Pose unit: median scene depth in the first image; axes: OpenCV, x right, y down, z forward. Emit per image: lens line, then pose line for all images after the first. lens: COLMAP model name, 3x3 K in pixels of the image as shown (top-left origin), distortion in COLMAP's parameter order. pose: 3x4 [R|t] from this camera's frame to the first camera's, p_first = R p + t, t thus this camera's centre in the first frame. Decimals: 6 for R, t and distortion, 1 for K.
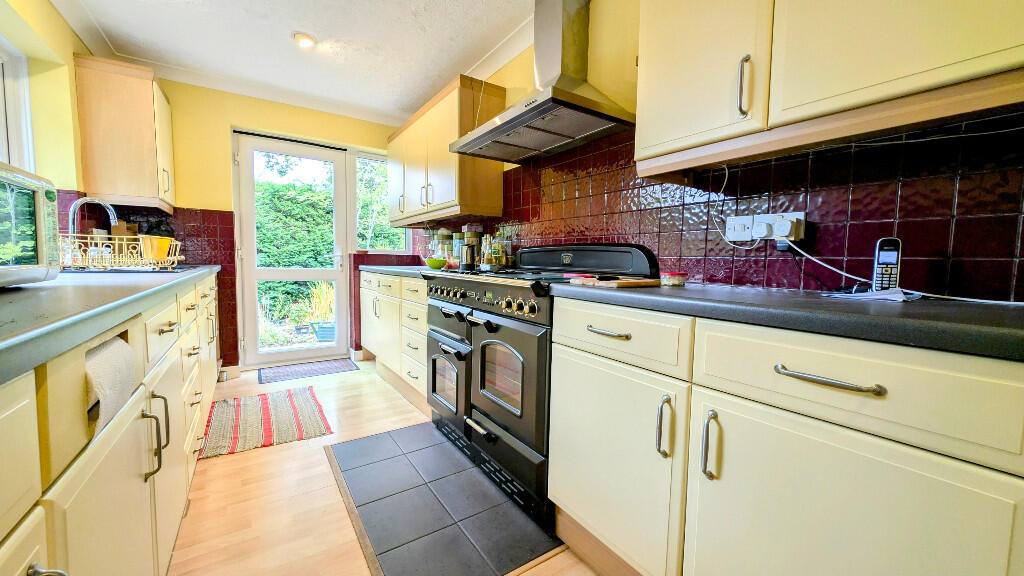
lens RADIAL K [[385.2, 0, 513.0], [0, 385.2, 287.6], [0, 0, 1]] dist [-0.002420, -0.000594]
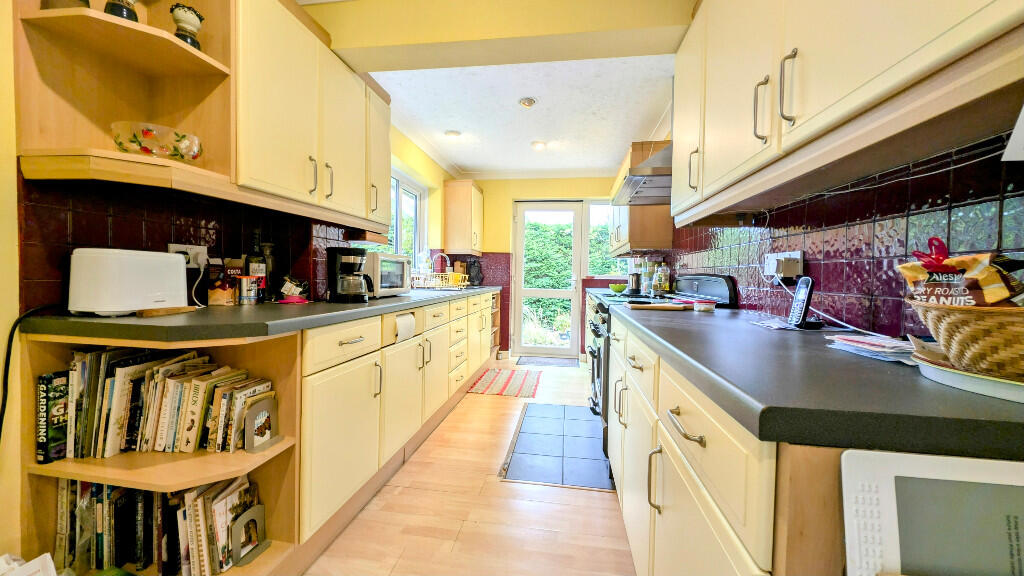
lens RADIAL K [[385.2, 0, 511.9], [0, 385.2, 284.9], [0, 0, 1]] dist [-0.002420, -0.000594]
pose [[0.736474, 0.013249, -0.676336, 0.359332], [-0.053681, 0.997800, -0.038908, -0.003942], [0.674333, 0.064961, 0.735565, -0.156348]]
